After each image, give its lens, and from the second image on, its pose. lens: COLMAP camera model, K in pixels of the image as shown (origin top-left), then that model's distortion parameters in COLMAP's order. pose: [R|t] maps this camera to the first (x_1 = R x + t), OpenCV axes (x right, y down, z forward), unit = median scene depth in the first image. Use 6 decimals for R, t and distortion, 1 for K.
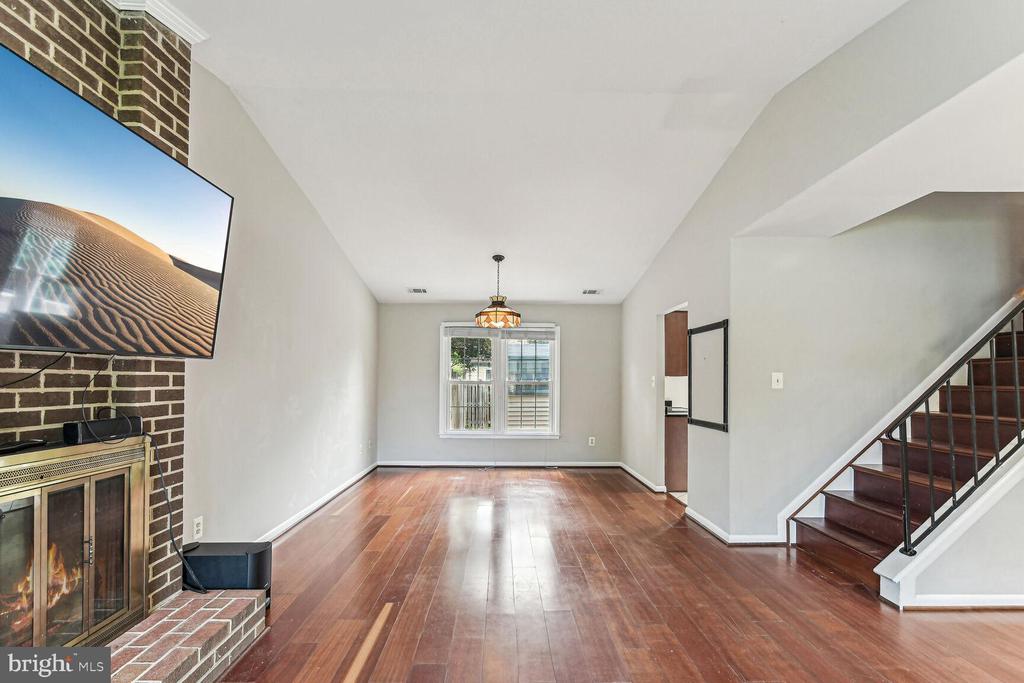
lens RADIAL K [[462.1, 0, 499.8], [0, 462.1, 373.7], [0, 0, 1]] dist [0.009104, -0.000989]
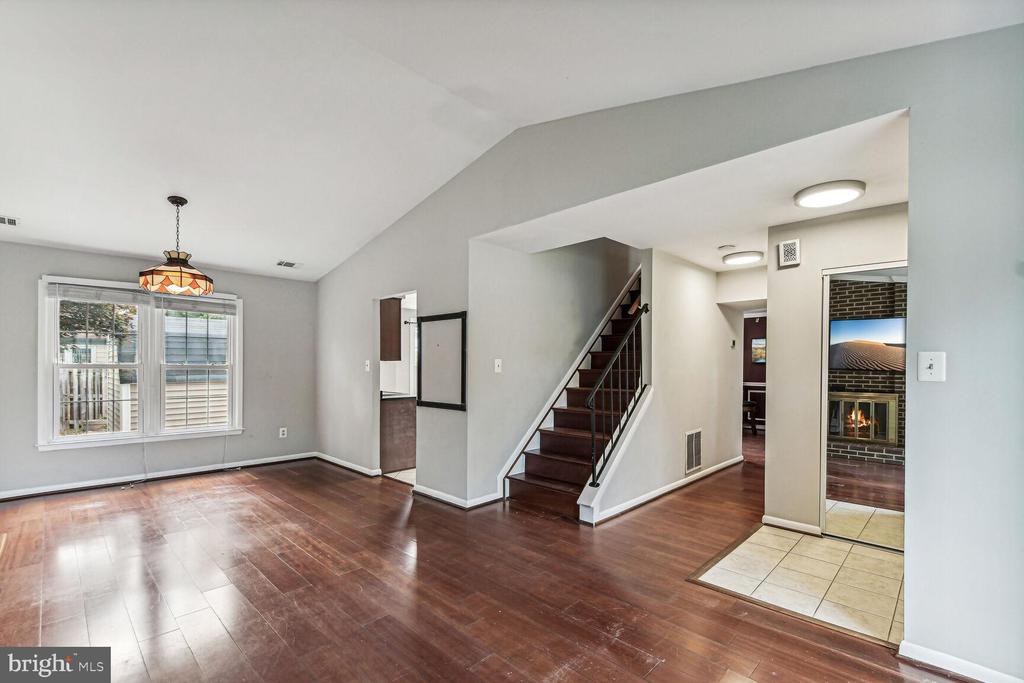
lens RADIAL K [[462.1, 0, 500.0], [0, 462.1, 368.4], [0, 0, 1]] dist [0.009104, -0.000989]
pose [[0.709136, -0.003030, 0.705065, -0.206202], [-0.014166, 0.999728, 0.018544, -0.000325], [-0.704930, -0.023138, 0.708900, 0.118613]]
